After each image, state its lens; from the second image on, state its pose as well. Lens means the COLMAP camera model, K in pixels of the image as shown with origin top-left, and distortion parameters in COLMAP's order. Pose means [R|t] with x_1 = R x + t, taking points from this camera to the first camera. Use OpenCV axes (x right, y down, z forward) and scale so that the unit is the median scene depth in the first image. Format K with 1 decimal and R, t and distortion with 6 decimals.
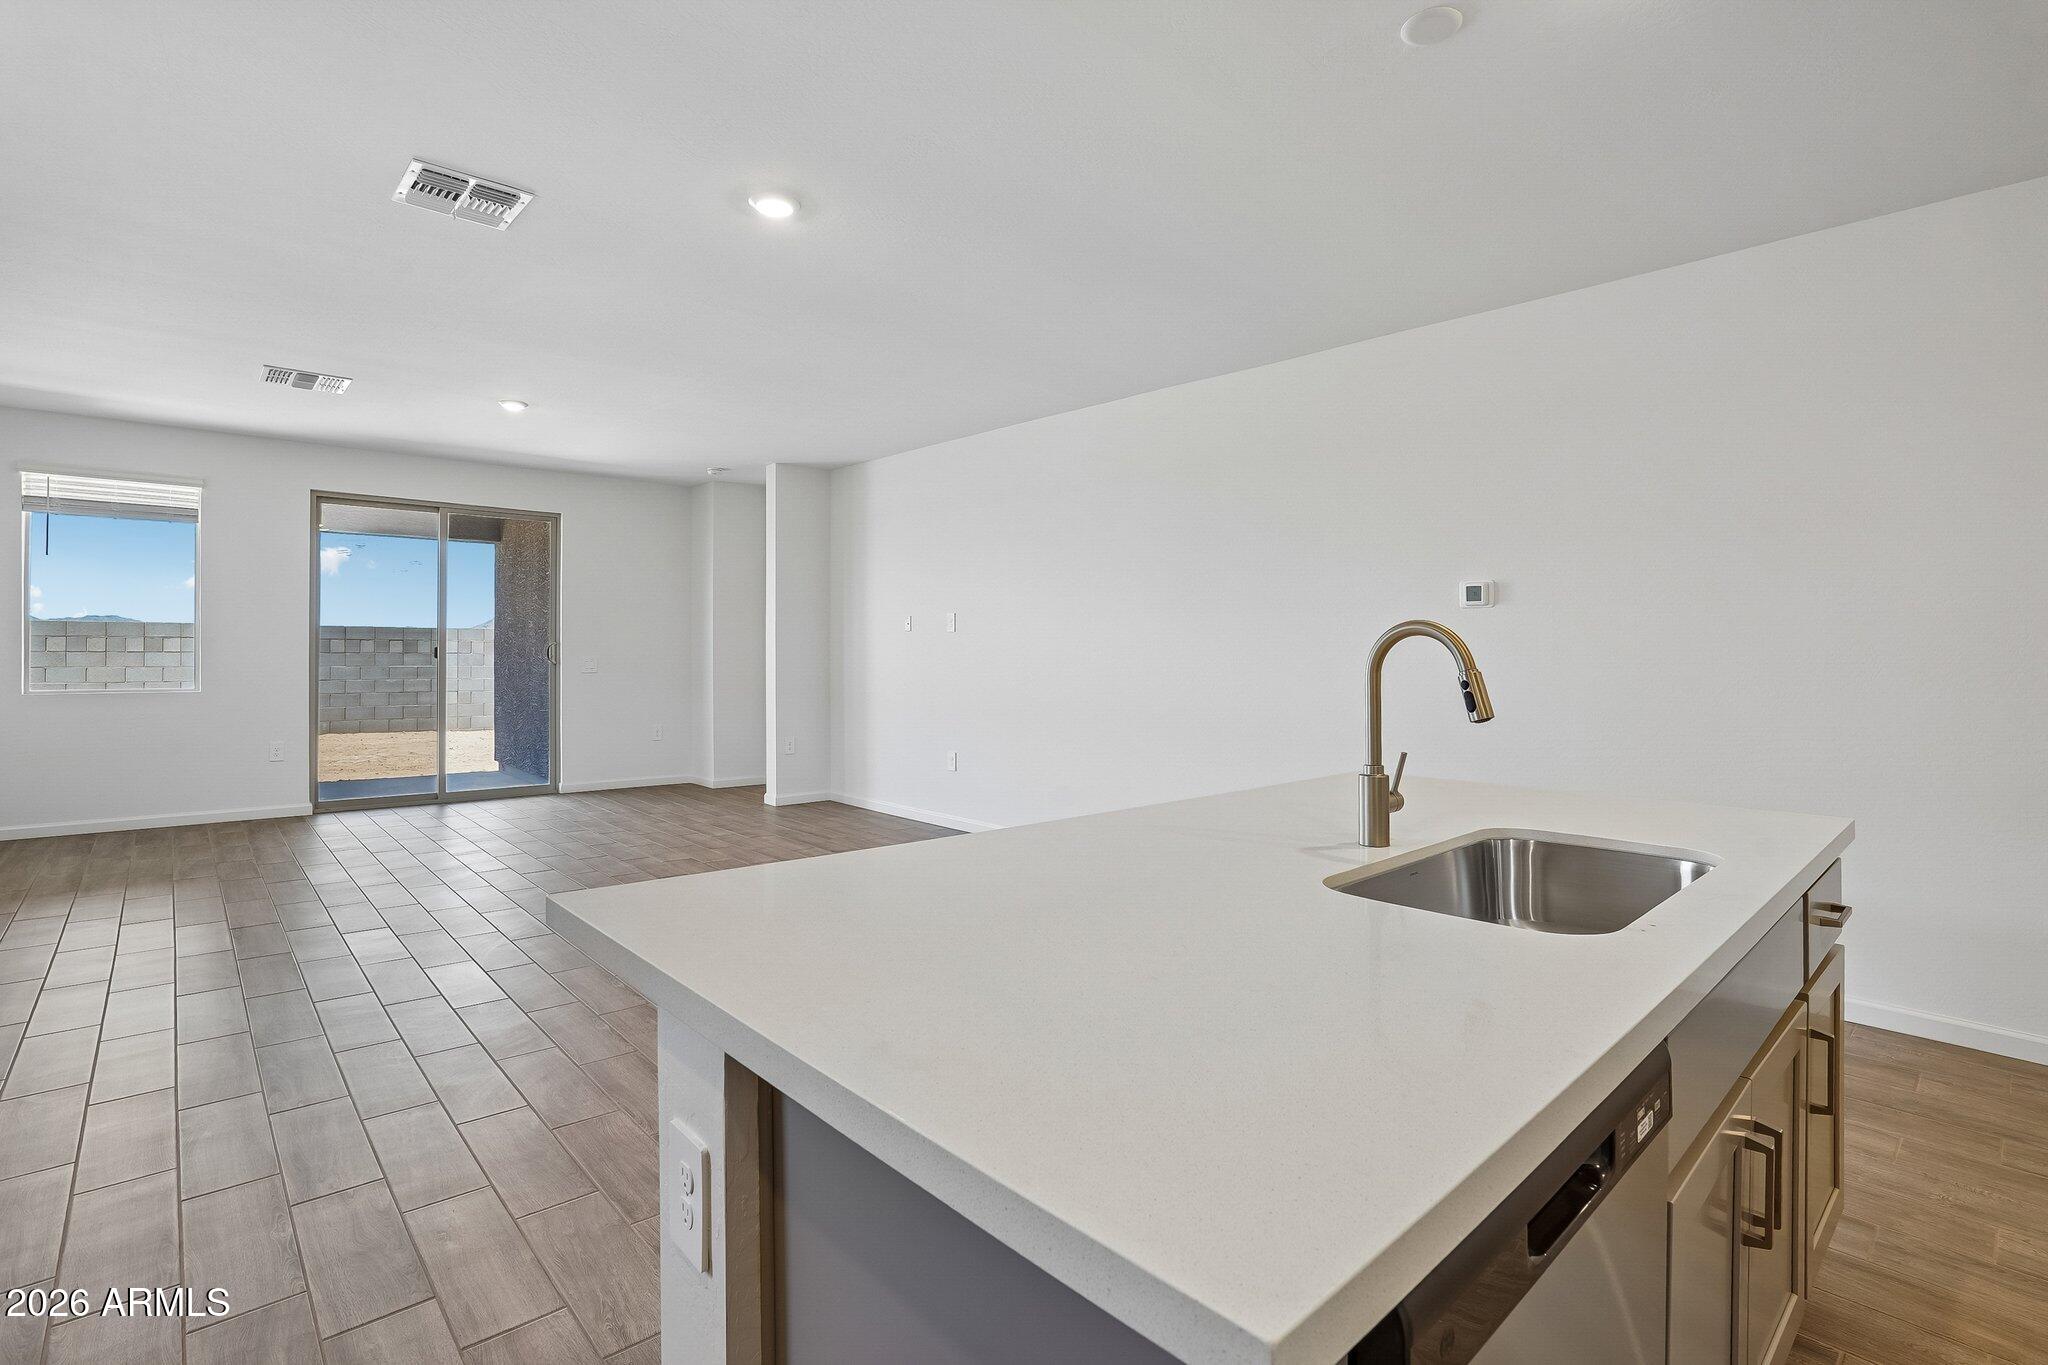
lens RADIAL K [[965.4, 0, 1029.2], [0, 965.4, 654.7], [0, 0, 1]] dist [-0.060095, 0.022755]
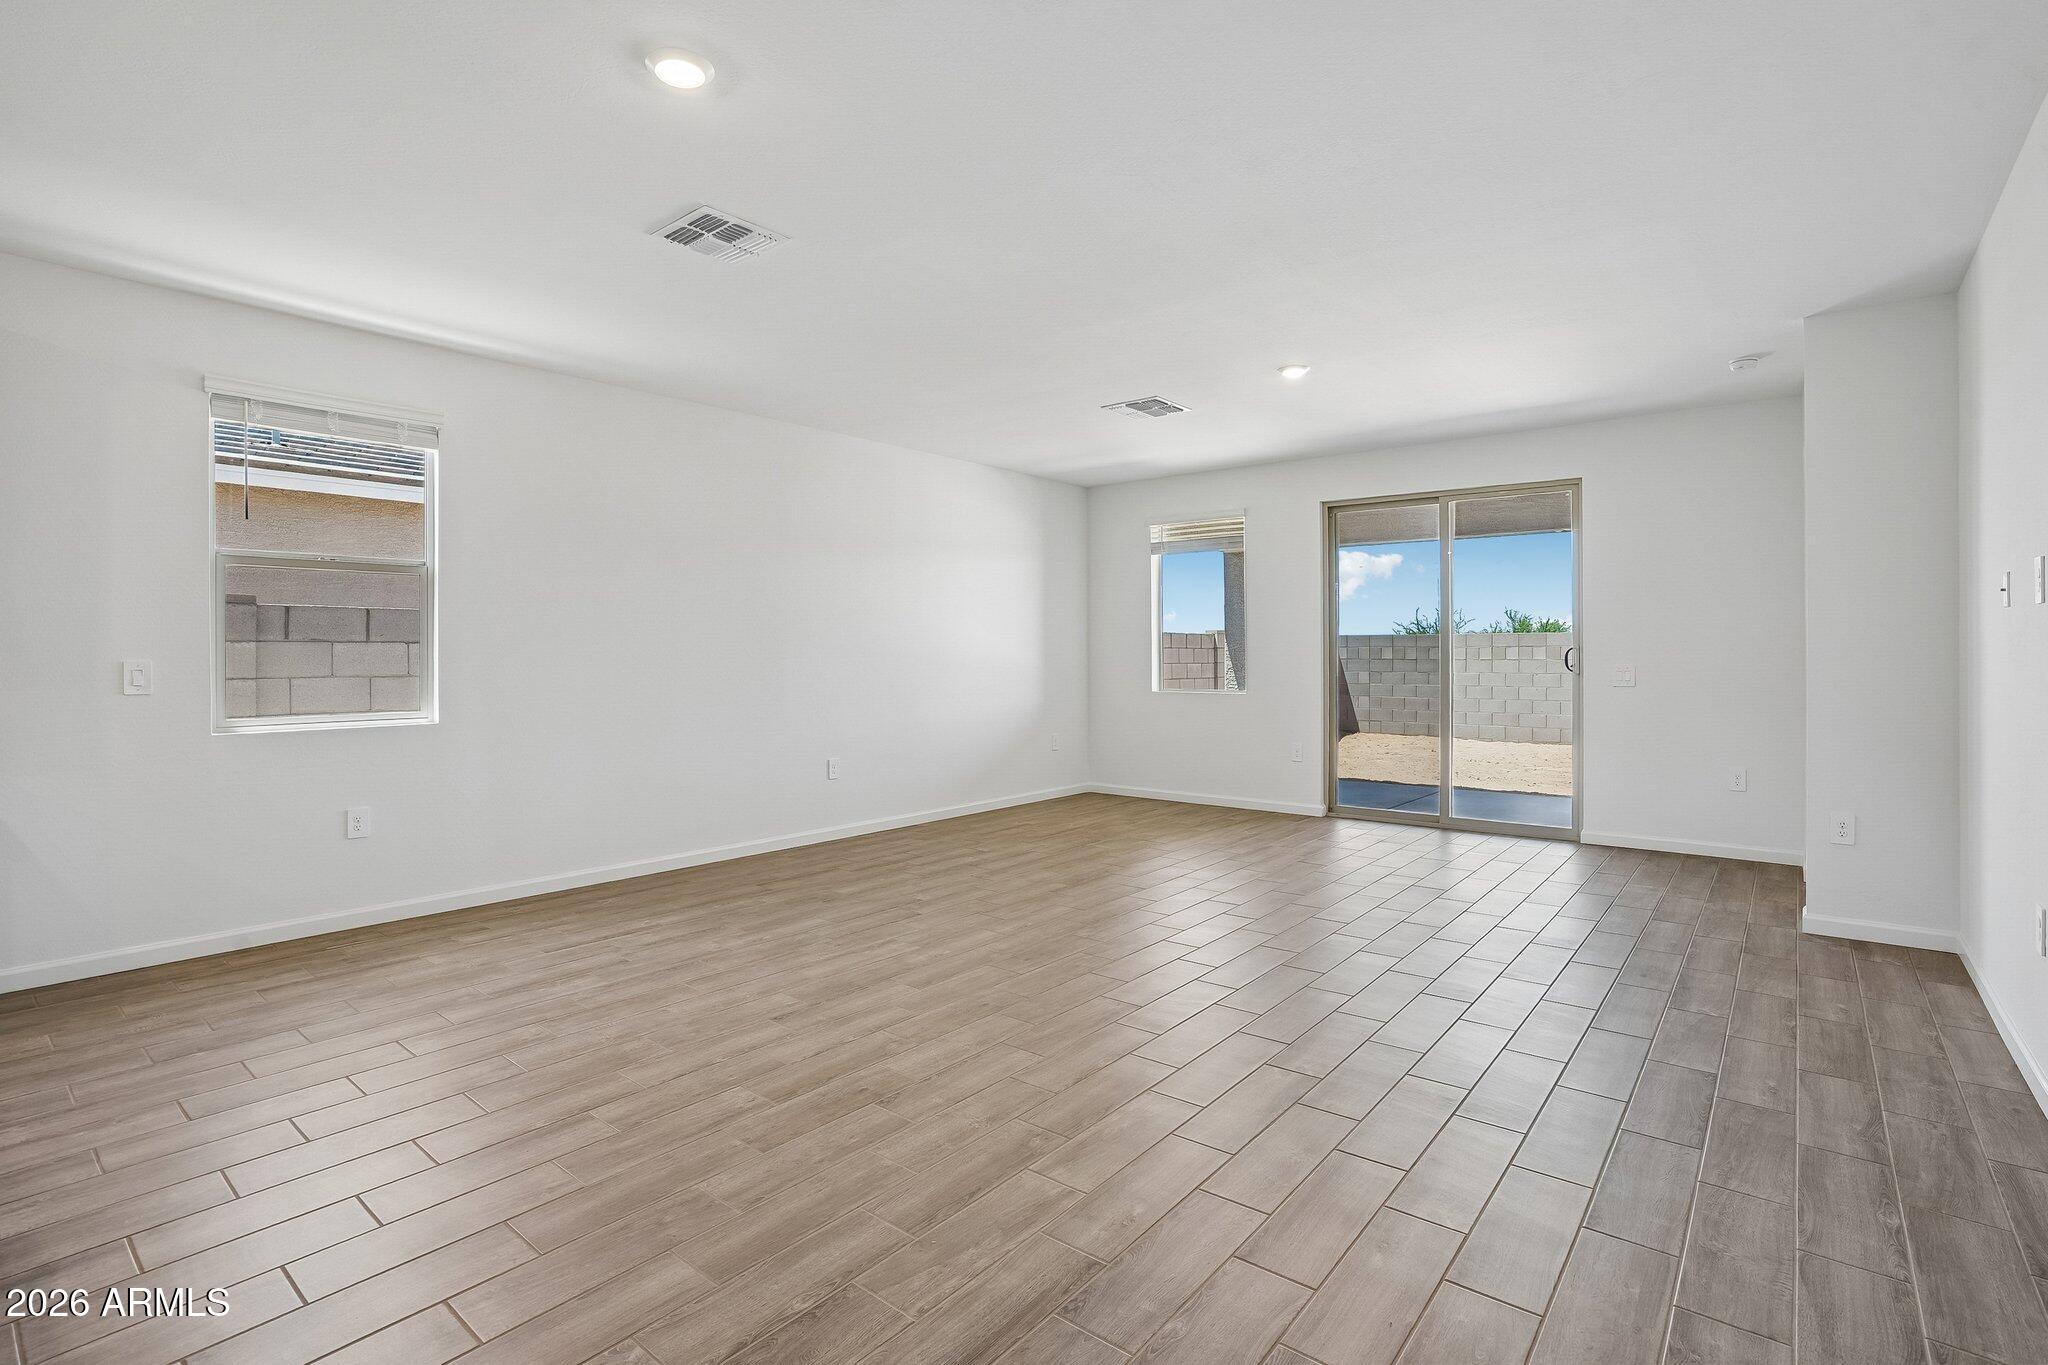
lens RADIAL K [[965.4, 0, 1029.2], [0, 965.4, 654.7], [0, 0, 1]] dist [-0.060095, 0.022755]
pose [[0.141764, -0.008214, -0.989866, 0.215587], [-0.002077, 0.999961, -0.008595, 0.002150], [0.989898, 0.003275, 0.141741, 0.490750]]
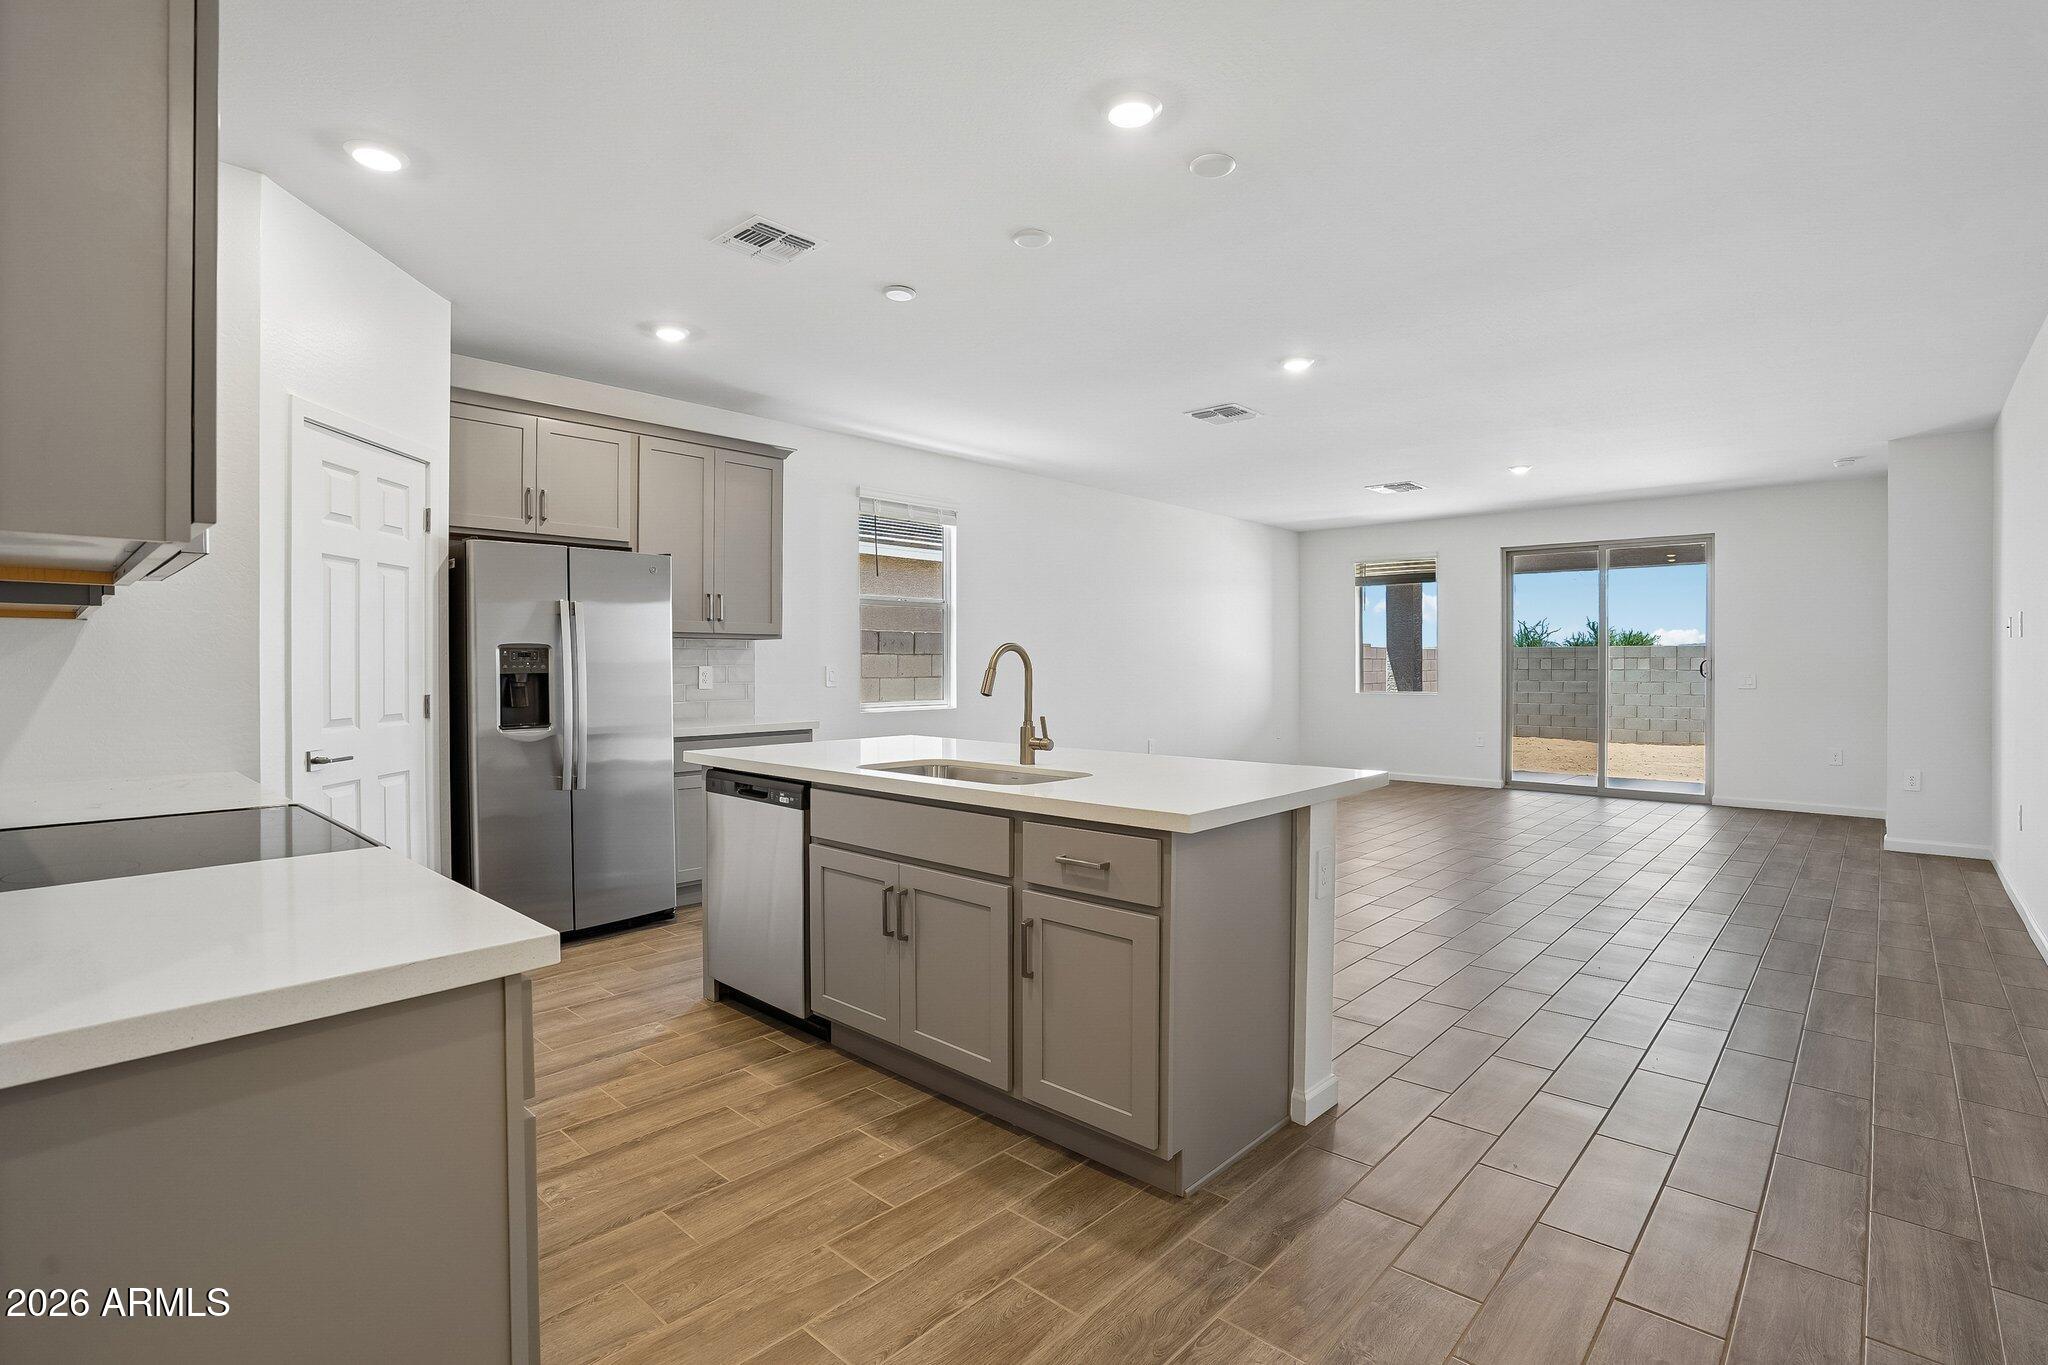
lens RADIAL K [[960.6, 0, 1023.7], [0, 960.6, 669.6], [0, 0, 1]] dist [-0.059664, 0.021293]
pose [[0.080409, -0.001904, -0.996760, 0.496514], [-0.005498, 0.999982, -0.002354, 0.006598], [0.996747, 0.005669, 0.080397, 0.187364]]
